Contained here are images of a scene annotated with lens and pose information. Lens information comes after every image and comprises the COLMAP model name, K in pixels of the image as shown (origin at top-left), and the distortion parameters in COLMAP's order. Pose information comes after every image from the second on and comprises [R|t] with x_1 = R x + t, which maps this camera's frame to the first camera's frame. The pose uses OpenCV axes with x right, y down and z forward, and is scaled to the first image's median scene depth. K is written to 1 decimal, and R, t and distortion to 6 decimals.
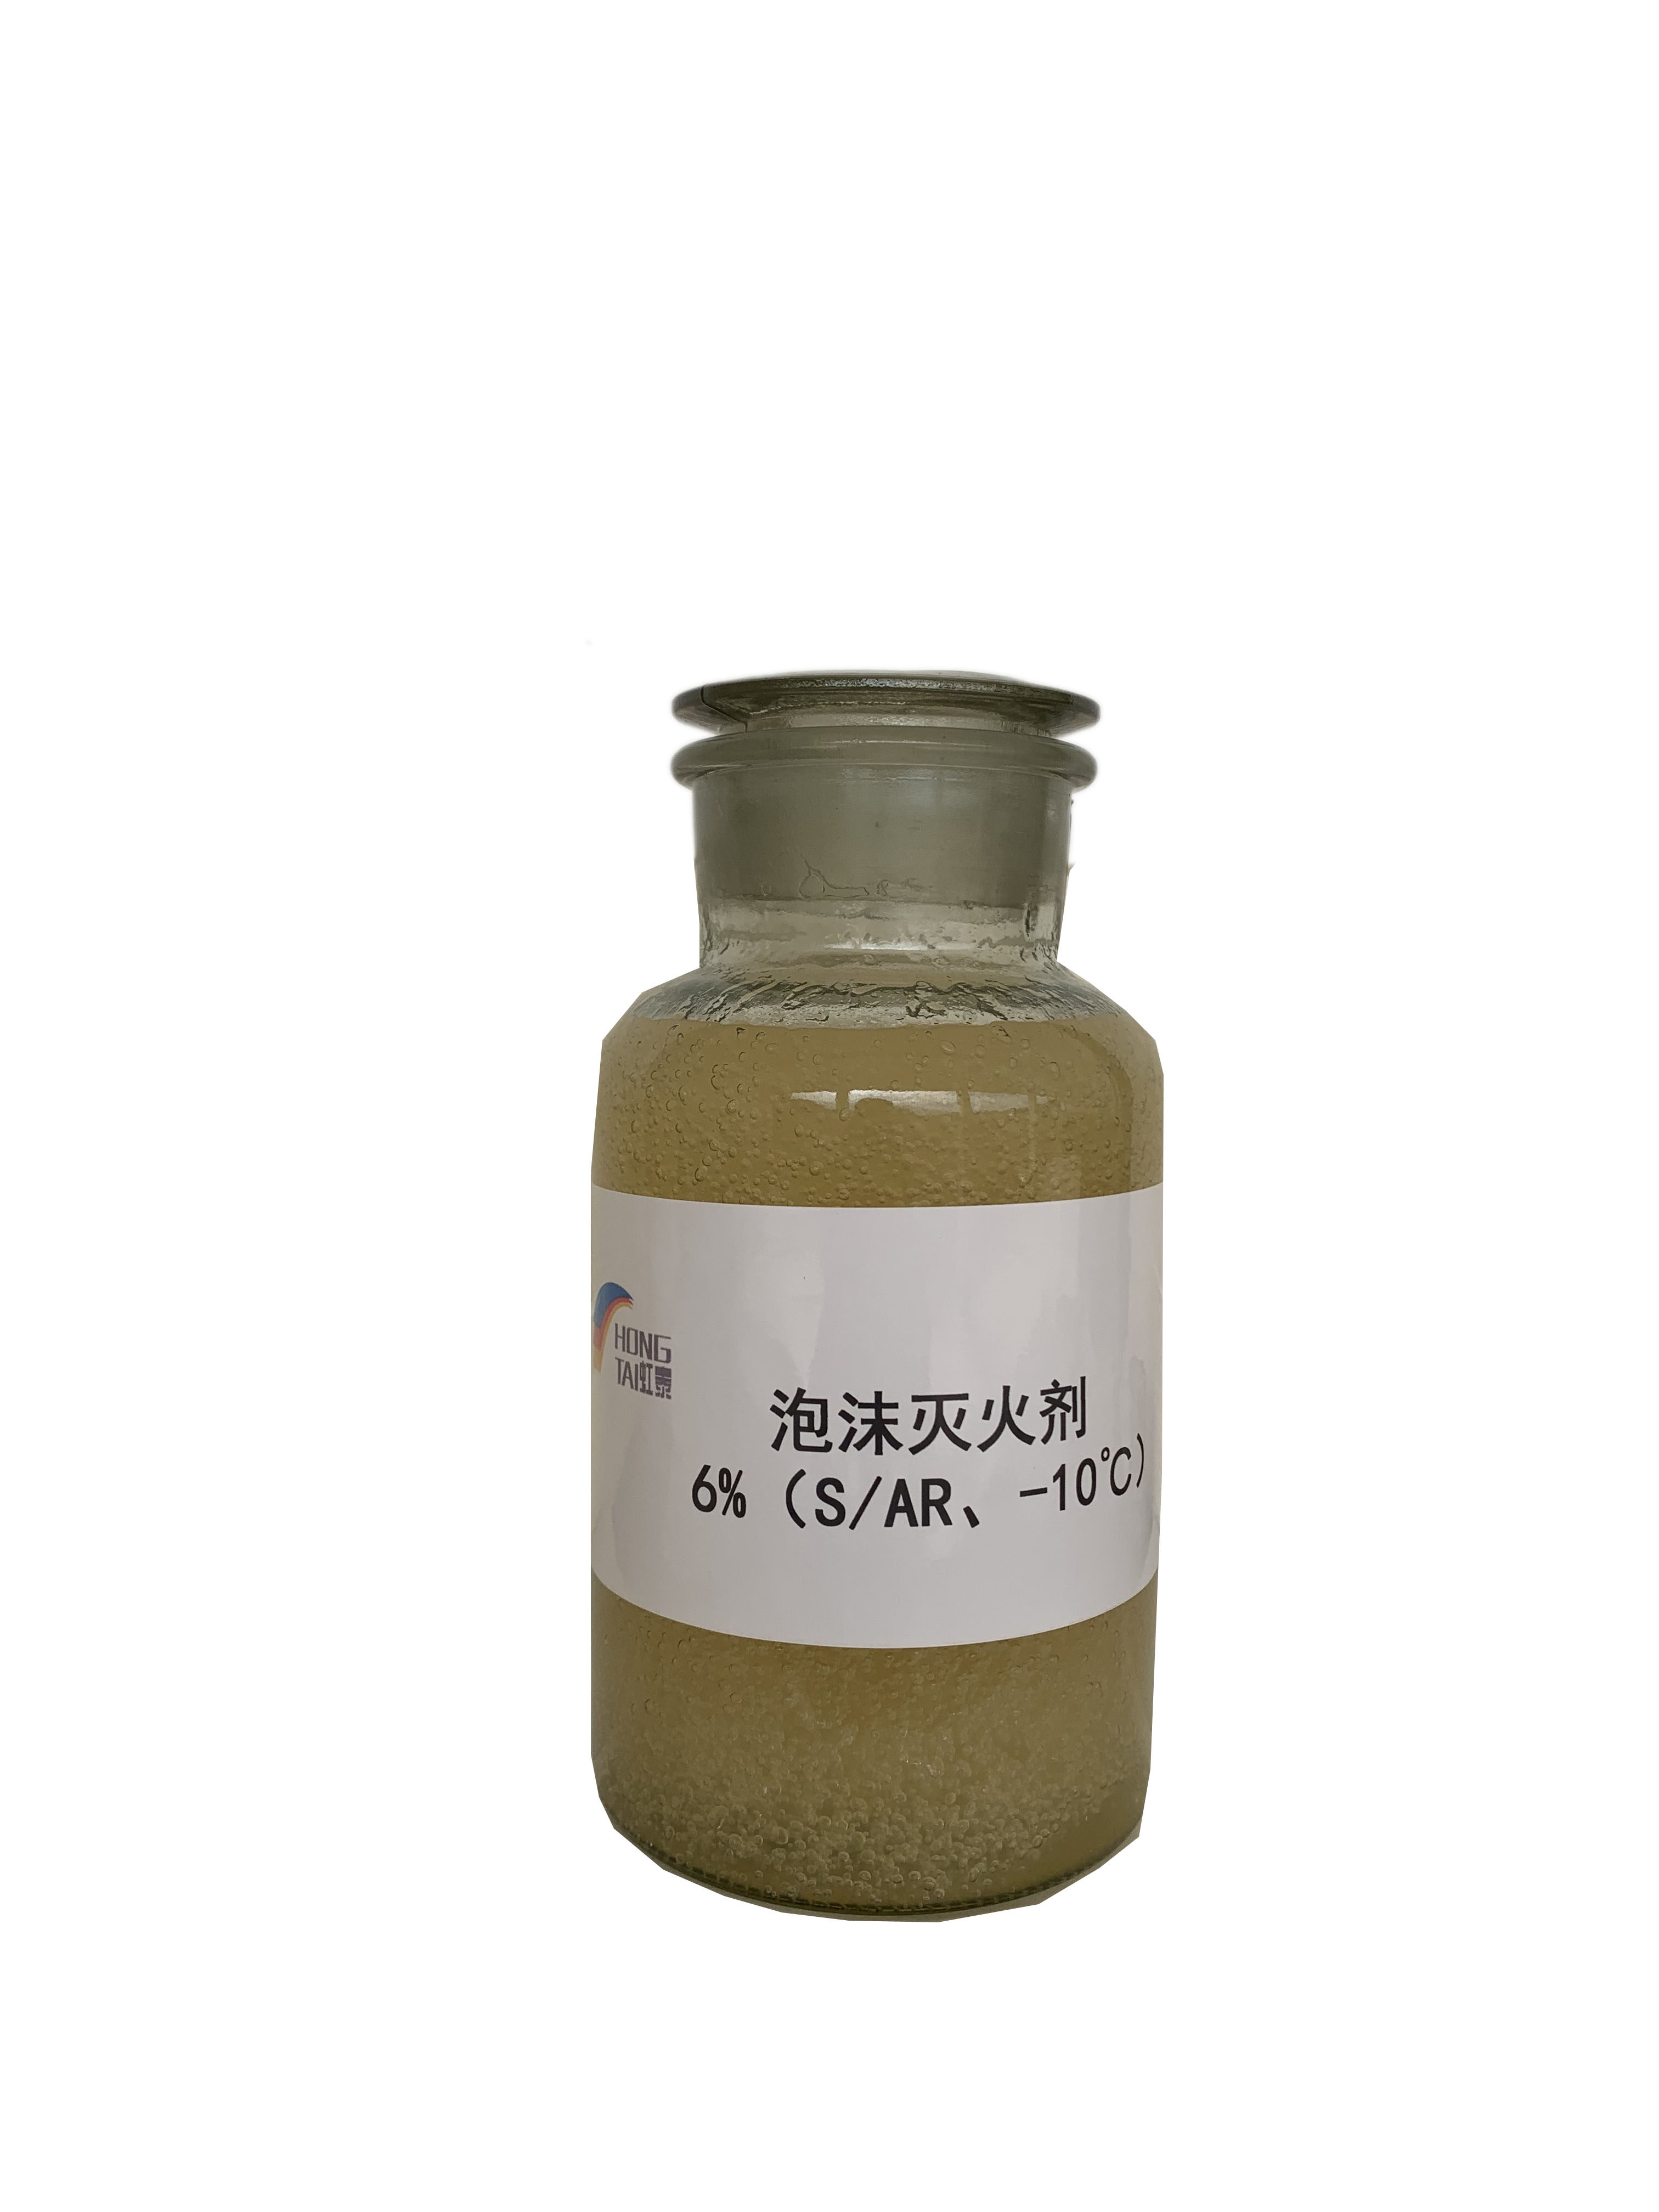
lens RADIAL K [[1780.0, 0, 826.6], [0, 1780.0, 1102.6], [0, 0, 1]] dist [0.107228, -0.241283]
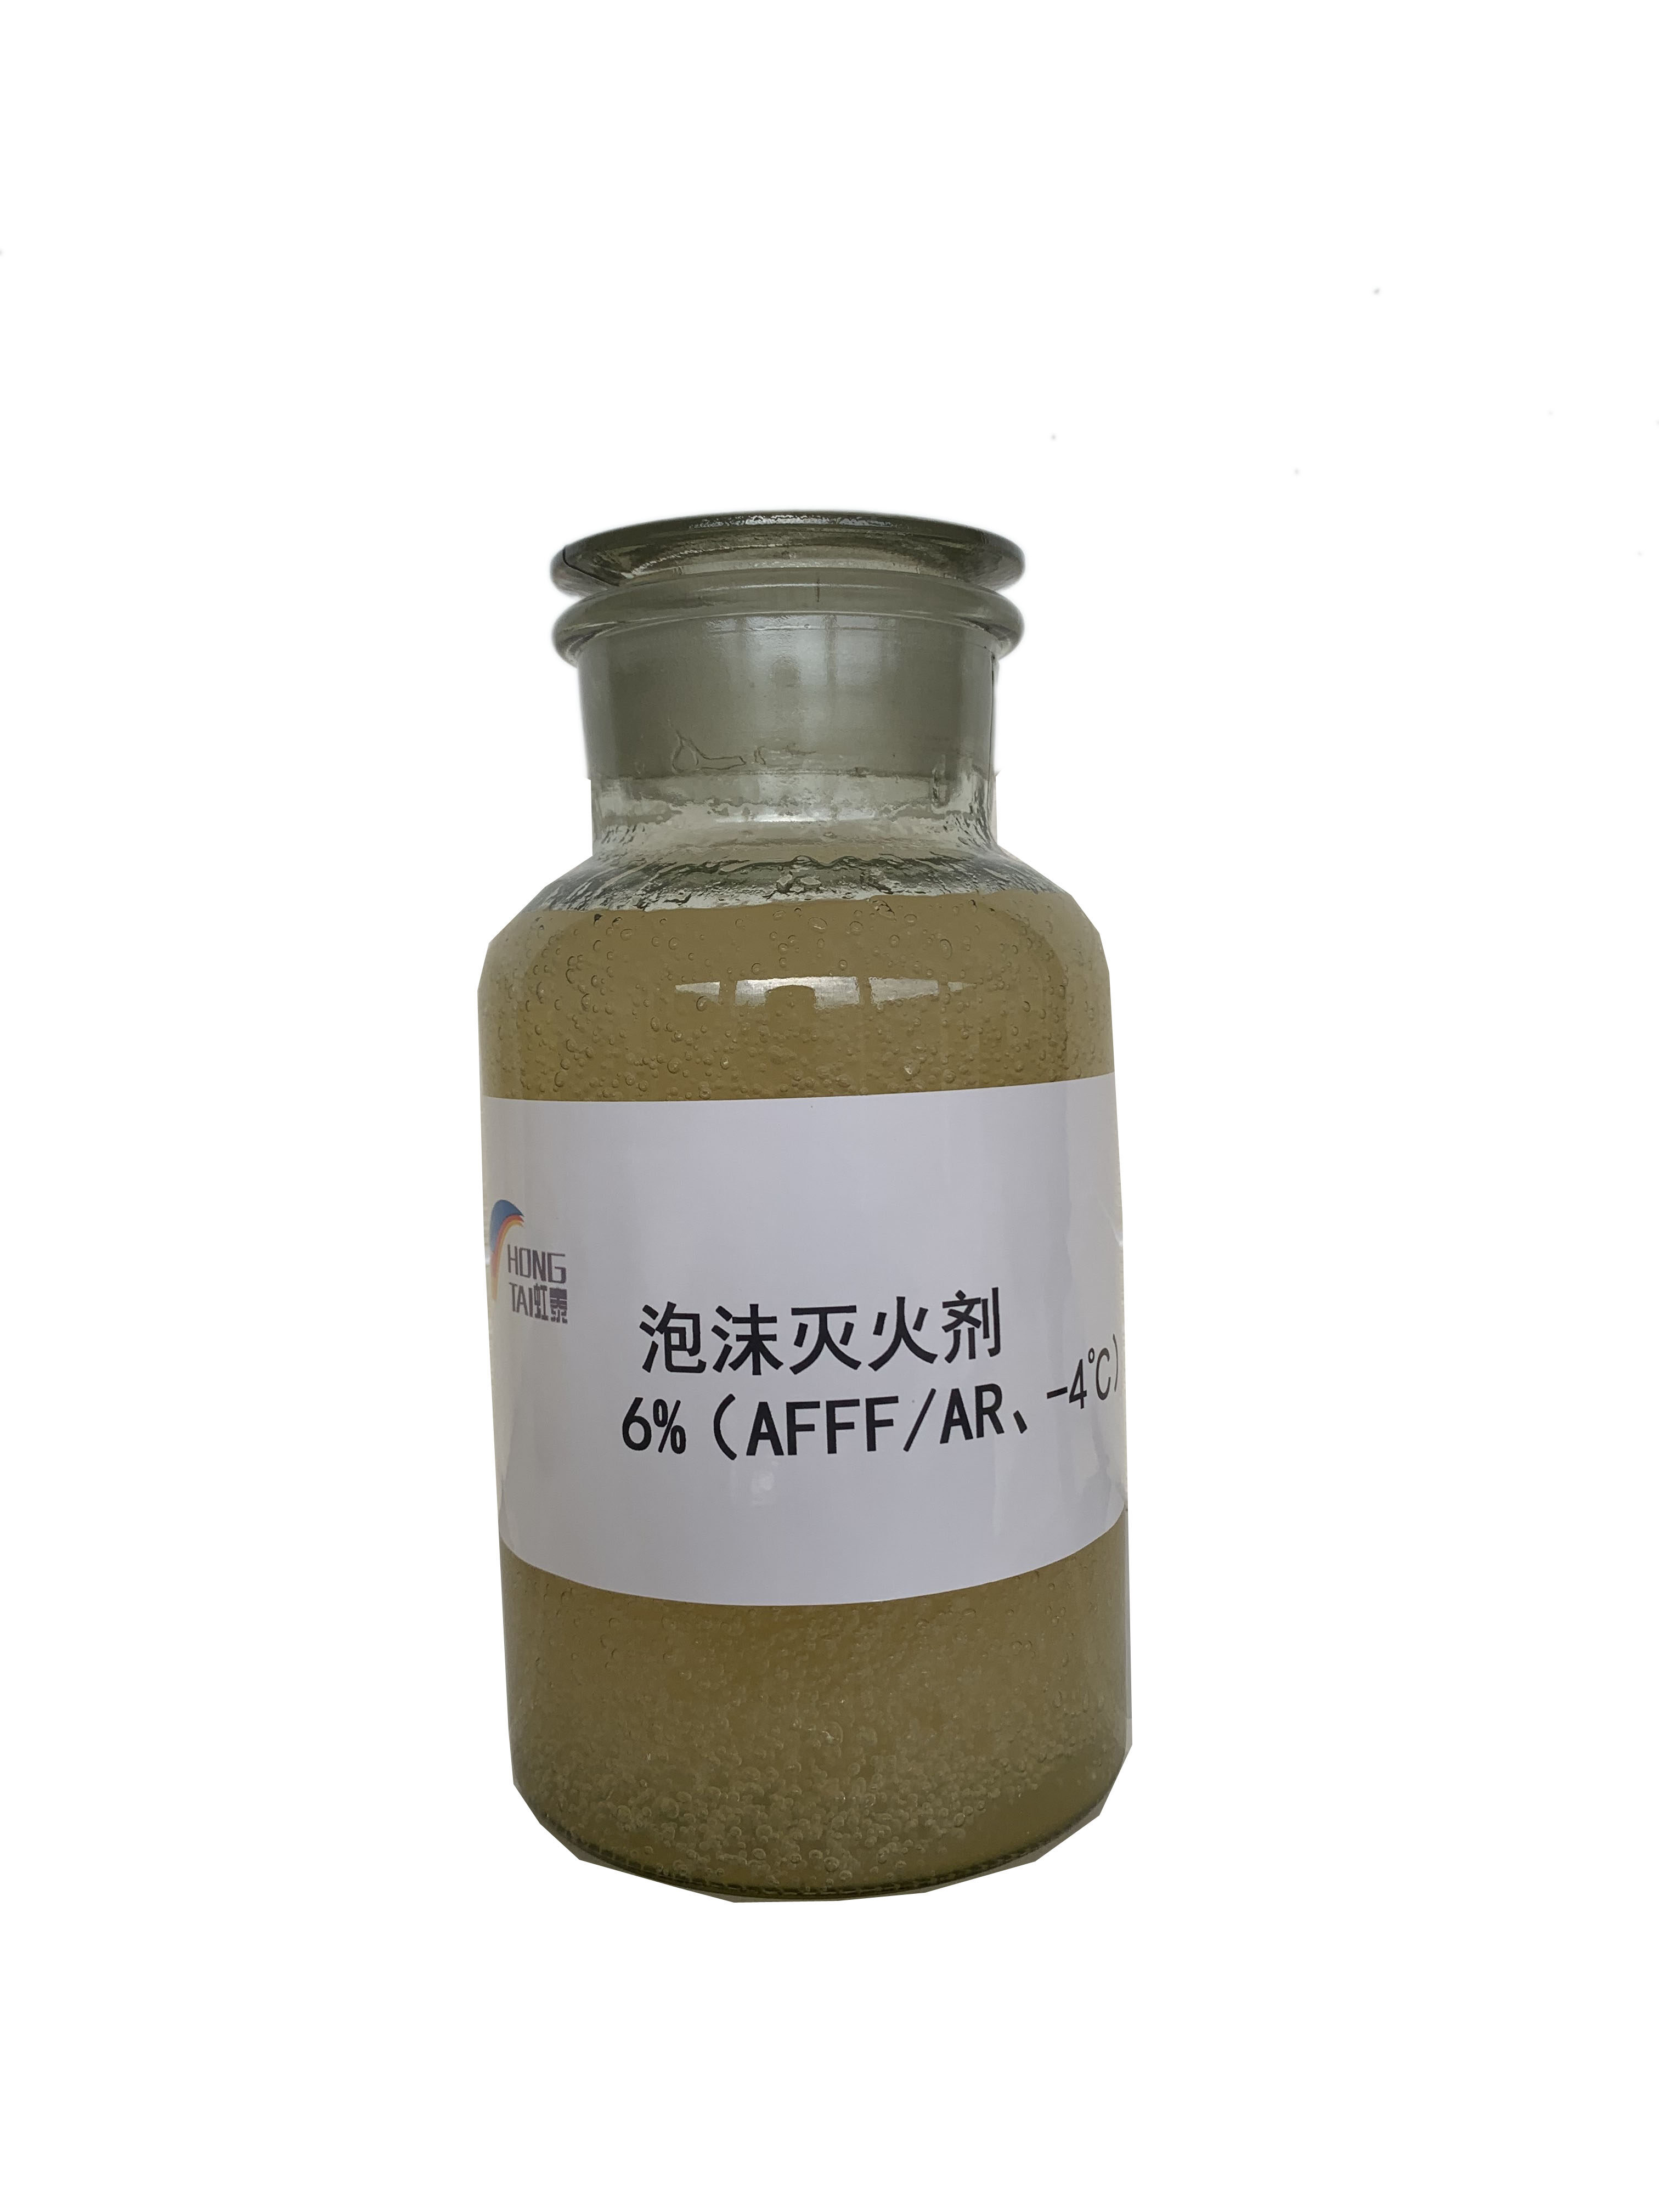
lens RADIAL K [[1780.0, 0, 826.6], [0, 1780.0, 1102.6], [0, 0, 1]] dist [0.107228, -0.241283]
pose [[0.993314, -0.027089, -0.112224, 0.163533], [0.027391, 0.999624, 0.001151, 0.054662], [0.112151, -0.004218, 0.993682, 0.113409]]
